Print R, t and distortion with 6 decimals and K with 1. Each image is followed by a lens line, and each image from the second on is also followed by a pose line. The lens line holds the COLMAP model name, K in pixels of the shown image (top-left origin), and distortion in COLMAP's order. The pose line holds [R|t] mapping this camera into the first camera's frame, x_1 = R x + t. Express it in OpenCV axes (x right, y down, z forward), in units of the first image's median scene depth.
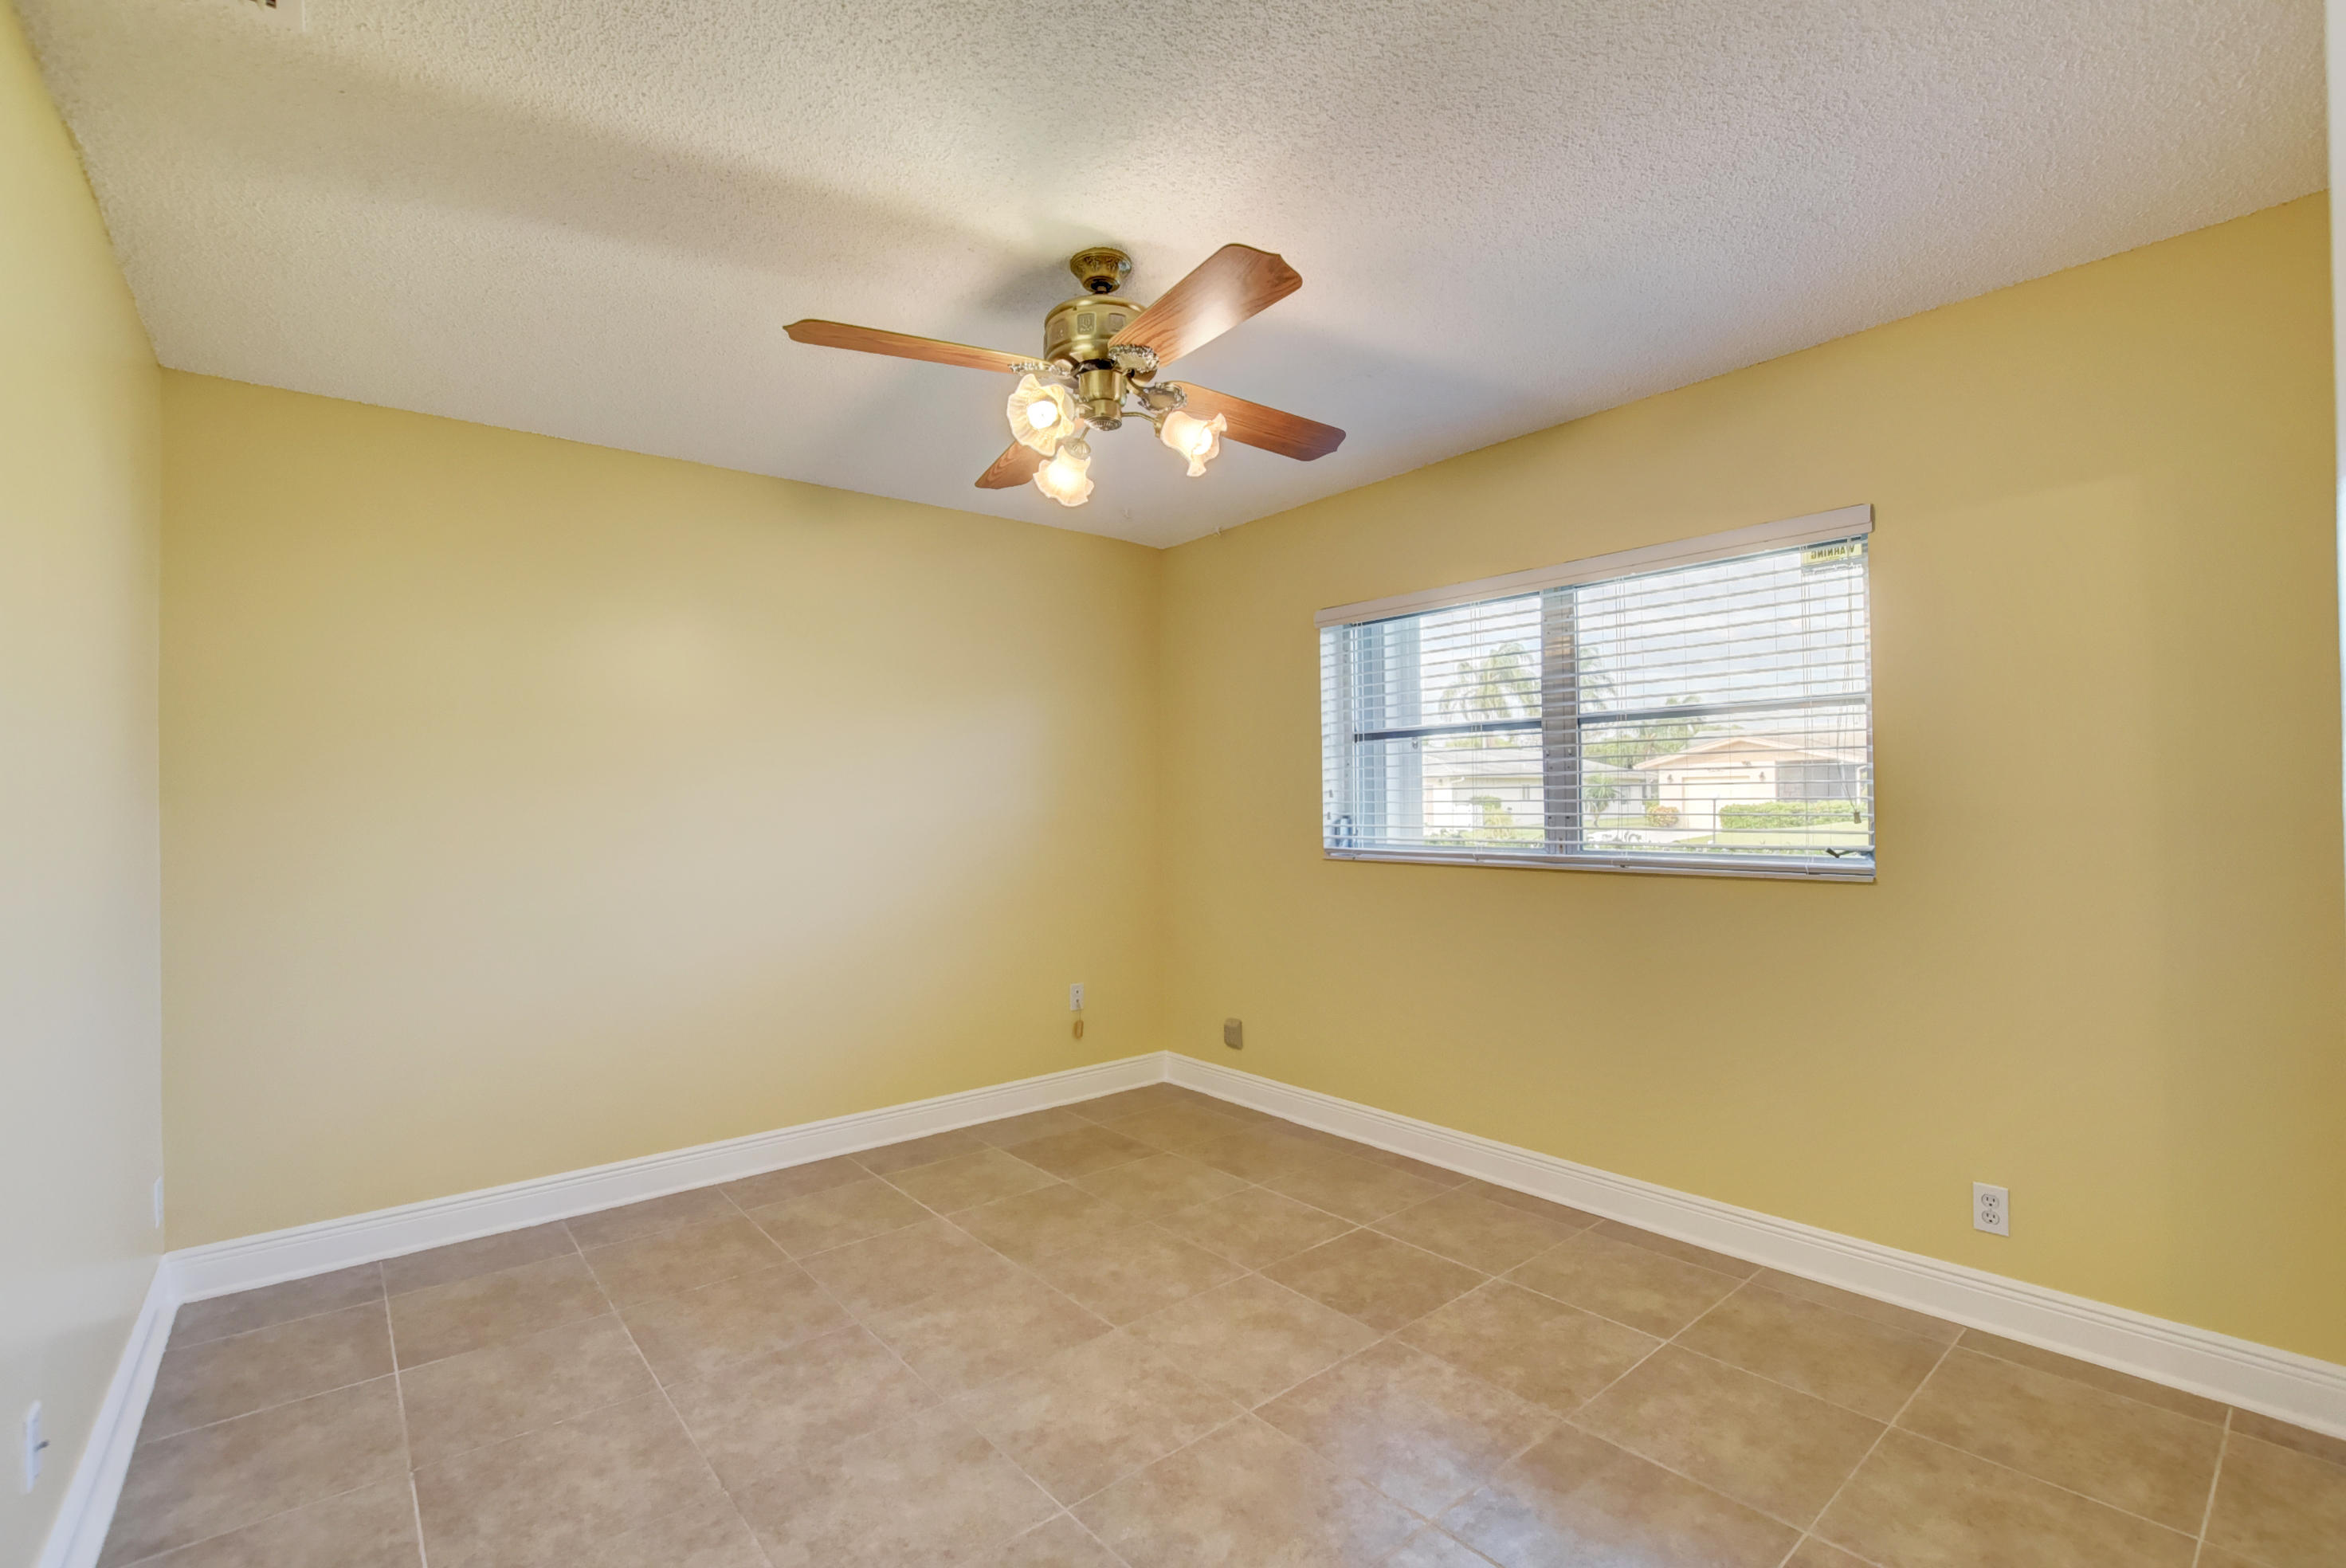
lens RADIAL K [[1037.1, 0, 1175.4], [0, 1037.1, 796.2], [0, 0, 1]] dist [-0.028575, 0.005091]
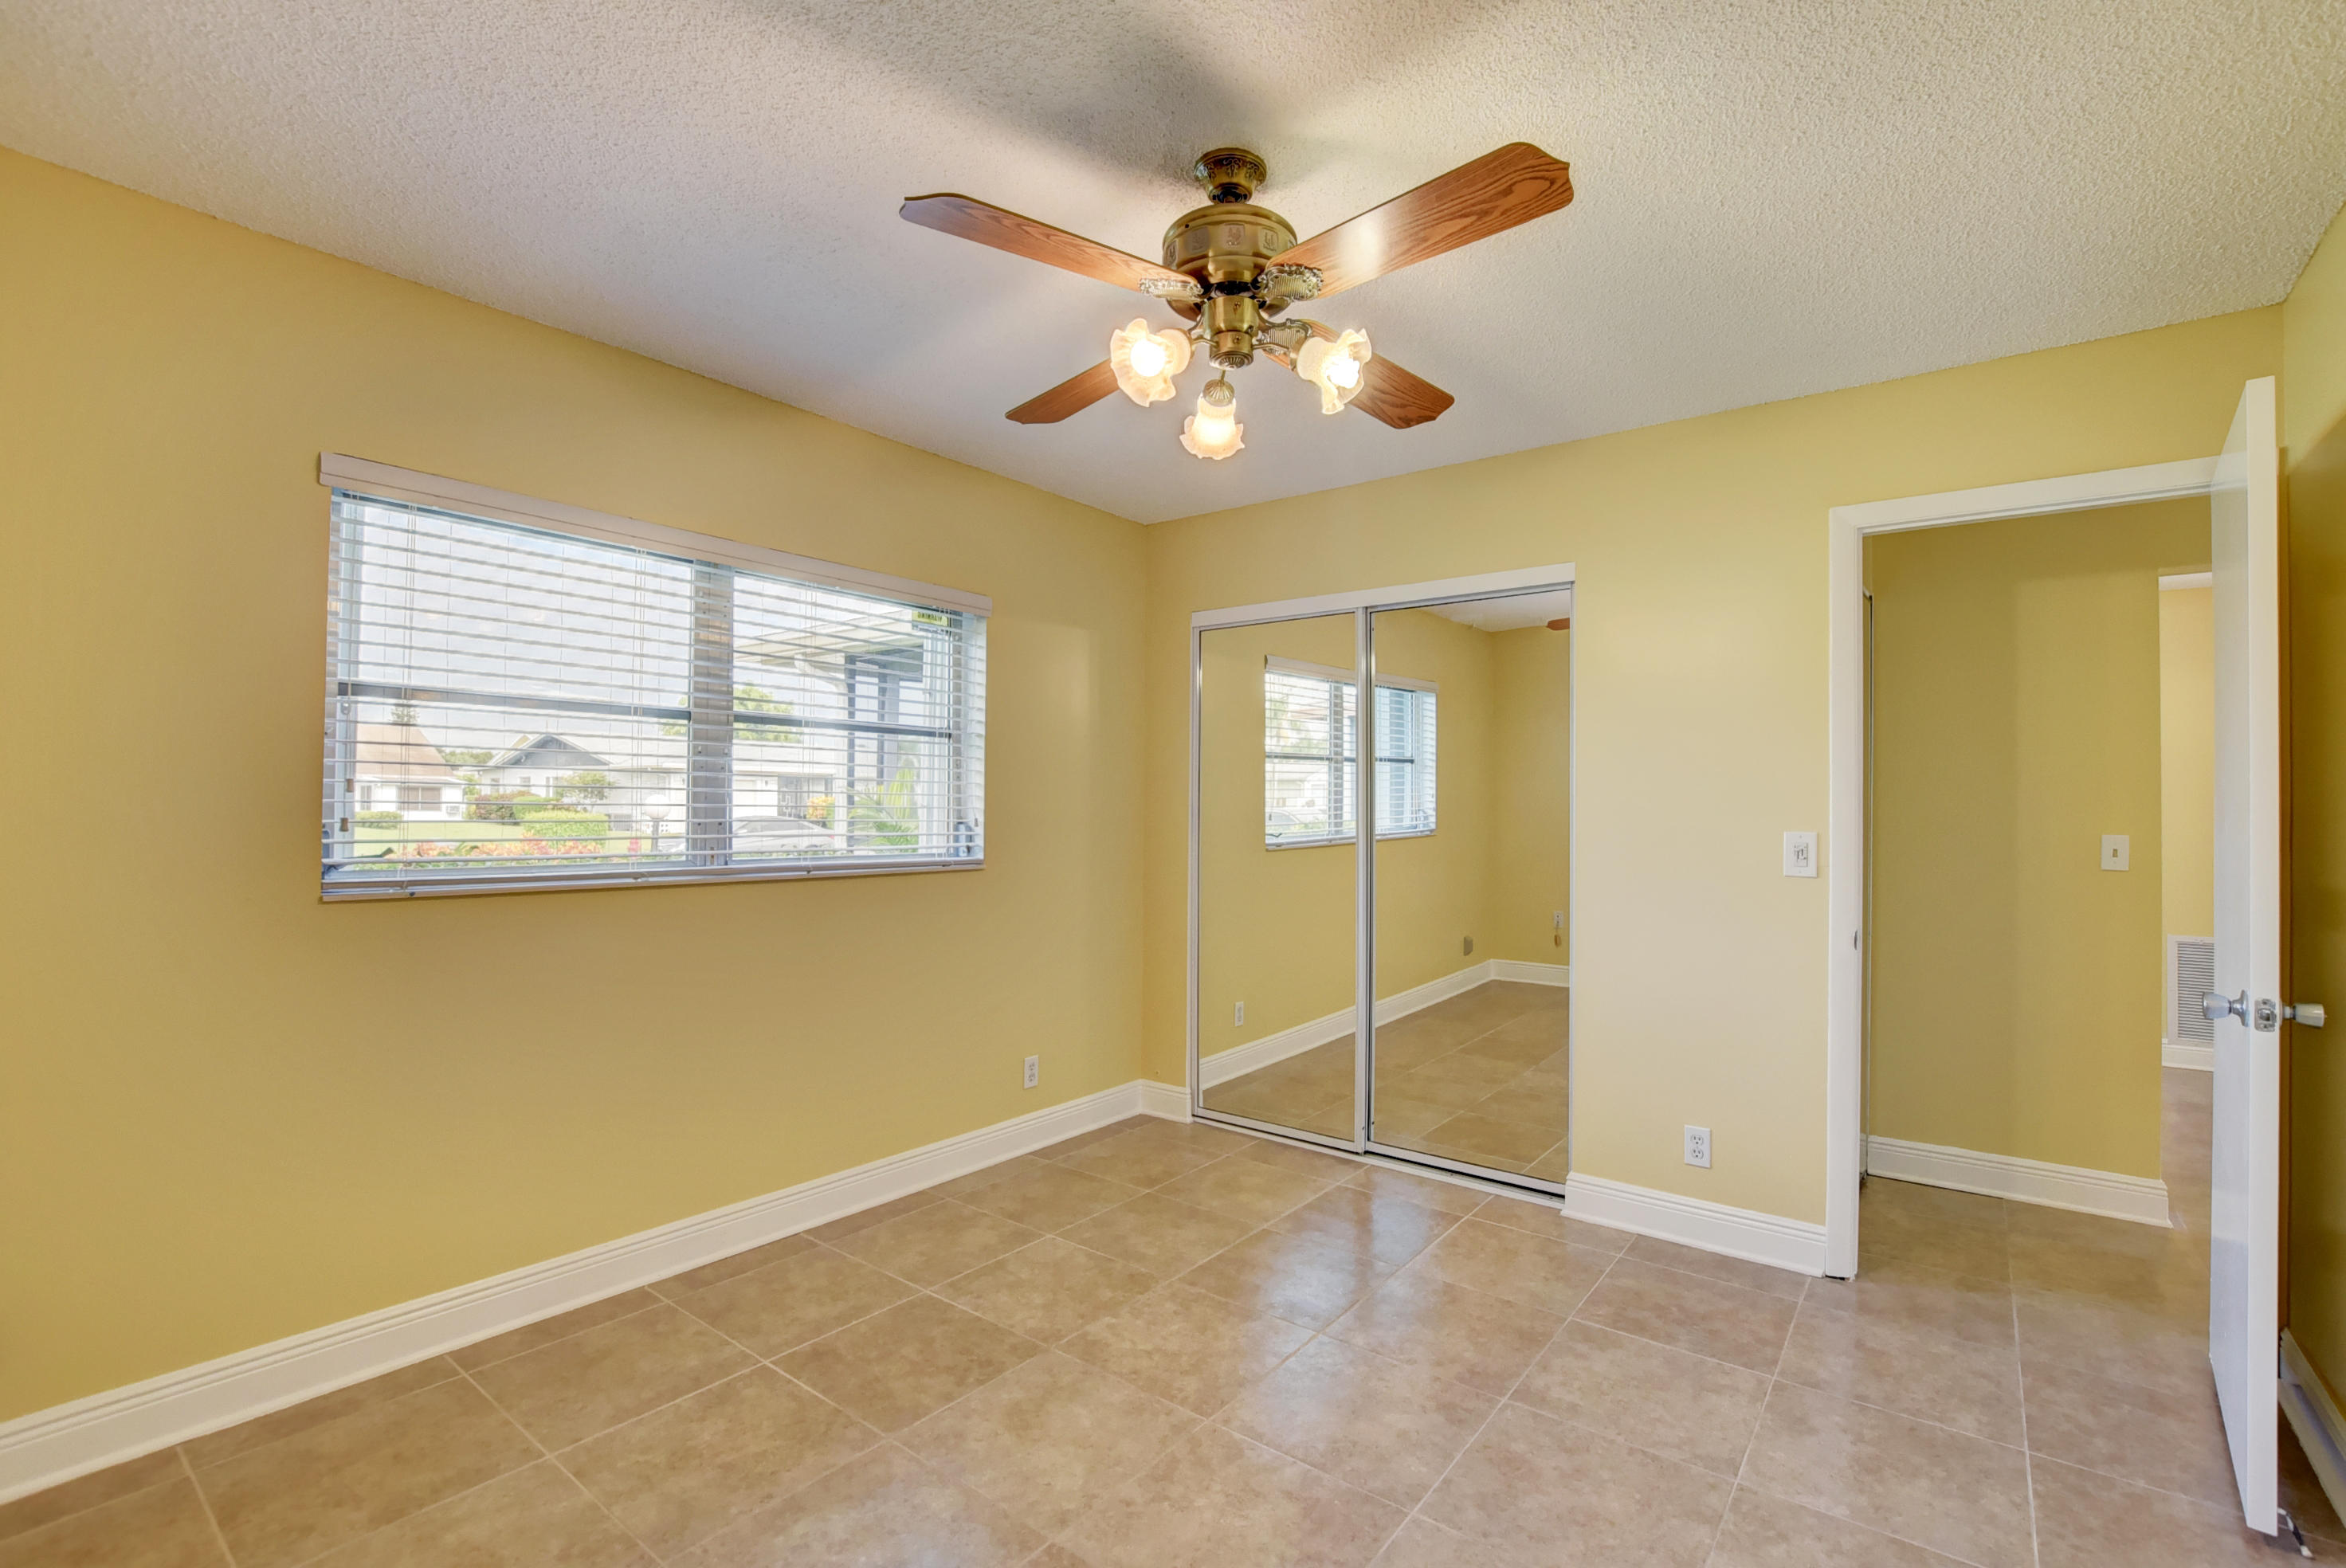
lens RADIAL K [[1037.1, 0, 1188.6], [0, 1037.1, 795.0], [0, 0, 1]] dist [-0.028575, 0.005091]
pose [[-0.212302, 0.019990, 0.977000, -0.727270], [-0.014147, 0.999623, -0.023527, 0.013216], [-0.977102, -0.018816, -0.211940, 0.992436]]
